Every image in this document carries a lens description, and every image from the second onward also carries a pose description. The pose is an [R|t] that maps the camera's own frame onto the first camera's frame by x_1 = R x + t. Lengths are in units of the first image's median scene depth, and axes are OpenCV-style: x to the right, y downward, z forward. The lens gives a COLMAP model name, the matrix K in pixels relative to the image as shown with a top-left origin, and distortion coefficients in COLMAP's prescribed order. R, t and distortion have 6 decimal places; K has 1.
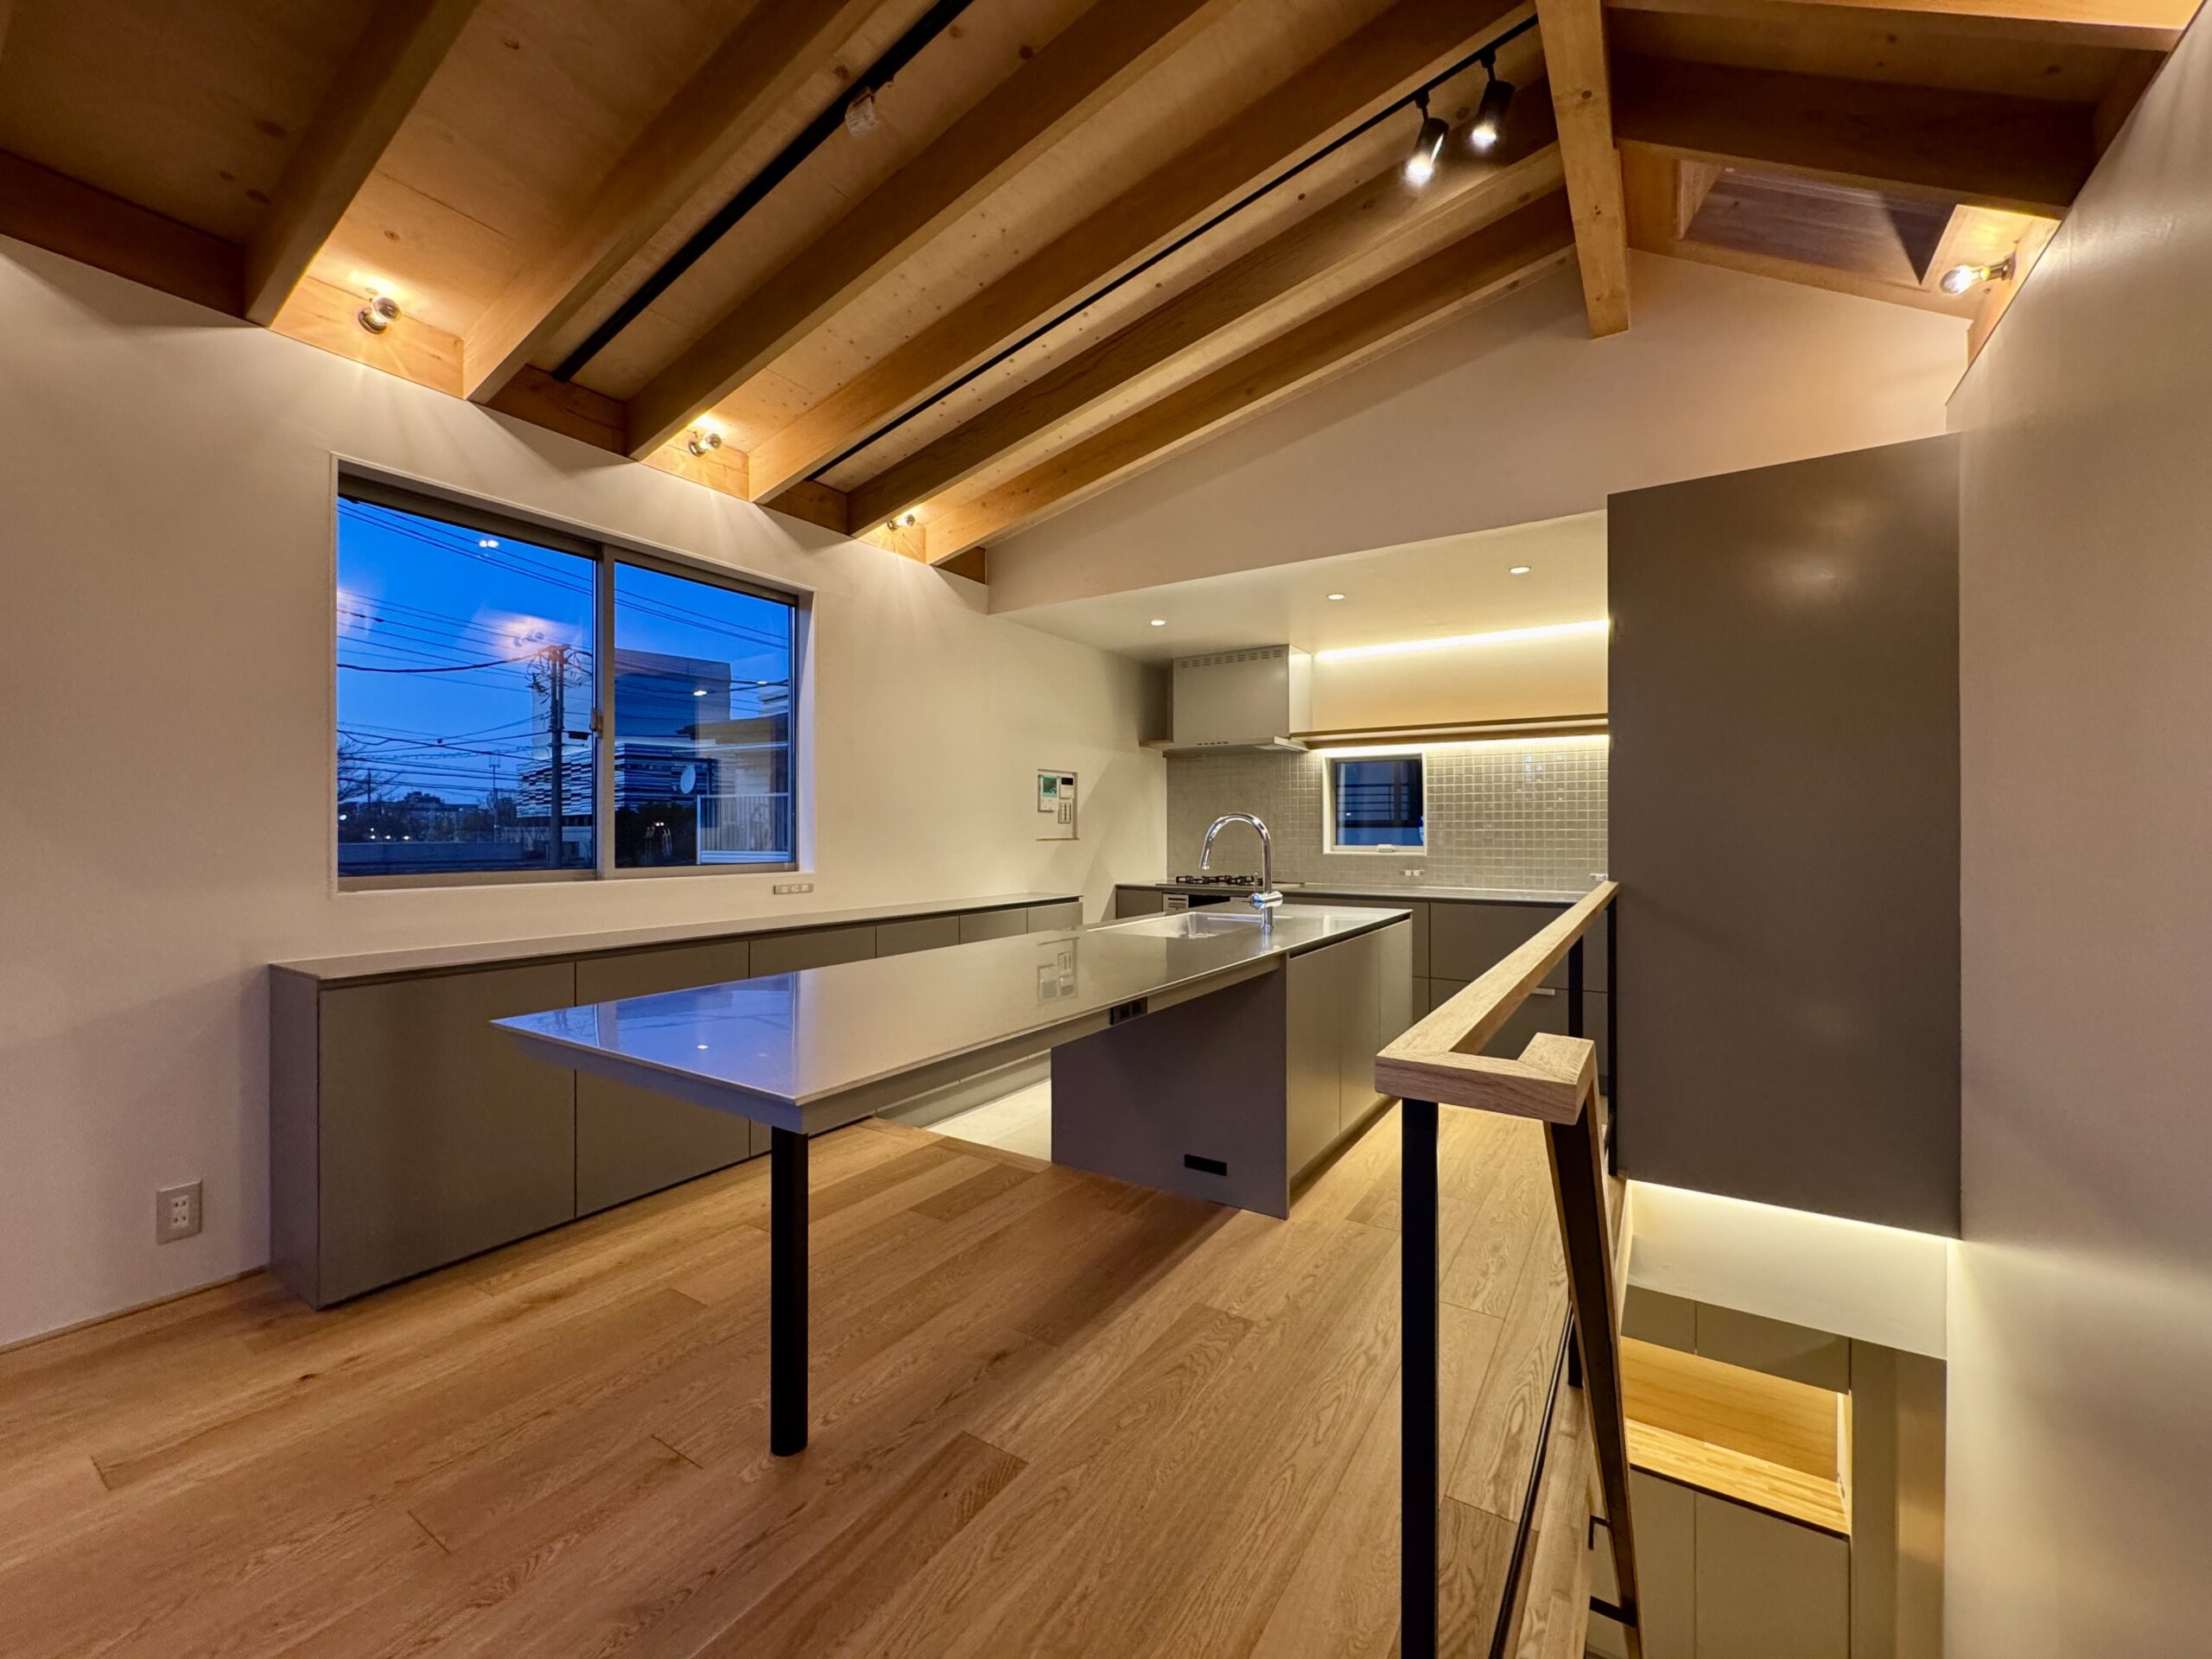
lens RADIAL K [[884.3, 0, 1102.9], [0, 884.3, 830.7], [0, 0, 1]] dist [-0.002022, -0.000351]
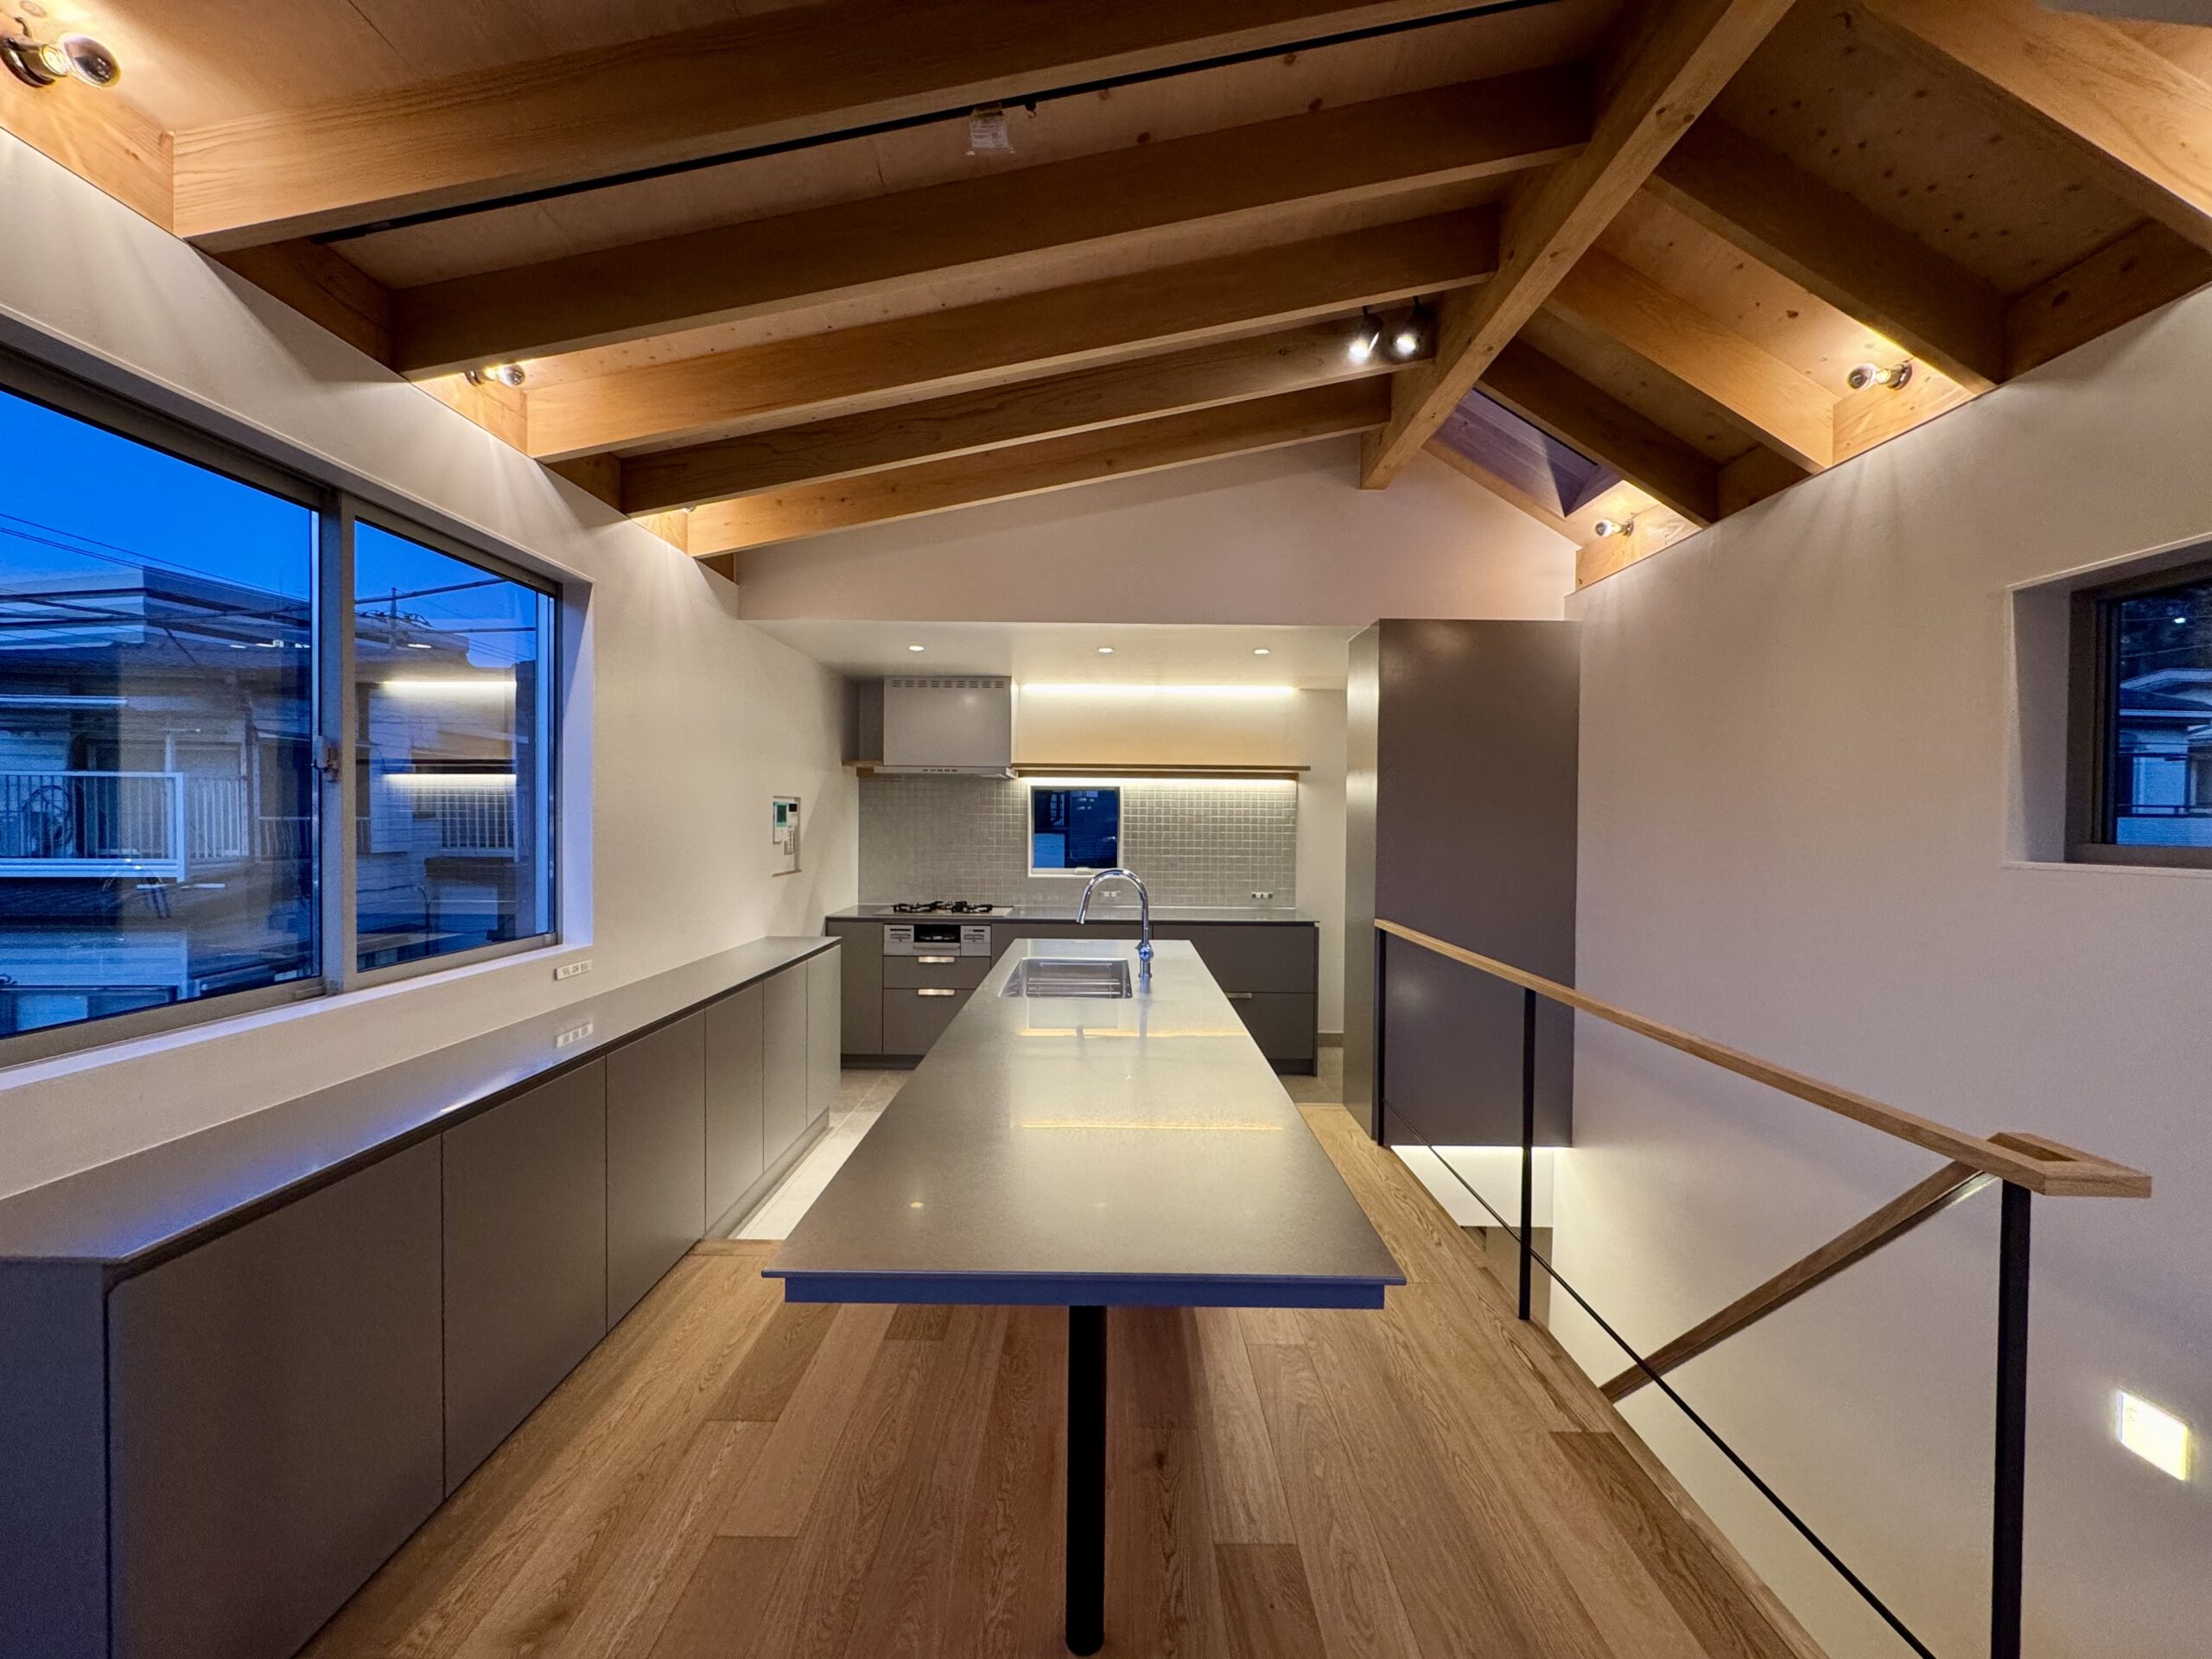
lens RADIAL K [[884.3, 0, 1106.8], [0, 884.3, 830.1], [0, 0, 1]] dist [-0.002022, -0.000351]
pose [[0.840959, 0.000490, 0.541099, -0.271706], [-0.010158, 0.999838, 0.014882, -0.052225], [-0.541004, -0.018012, 0.840827, 0.075807]]
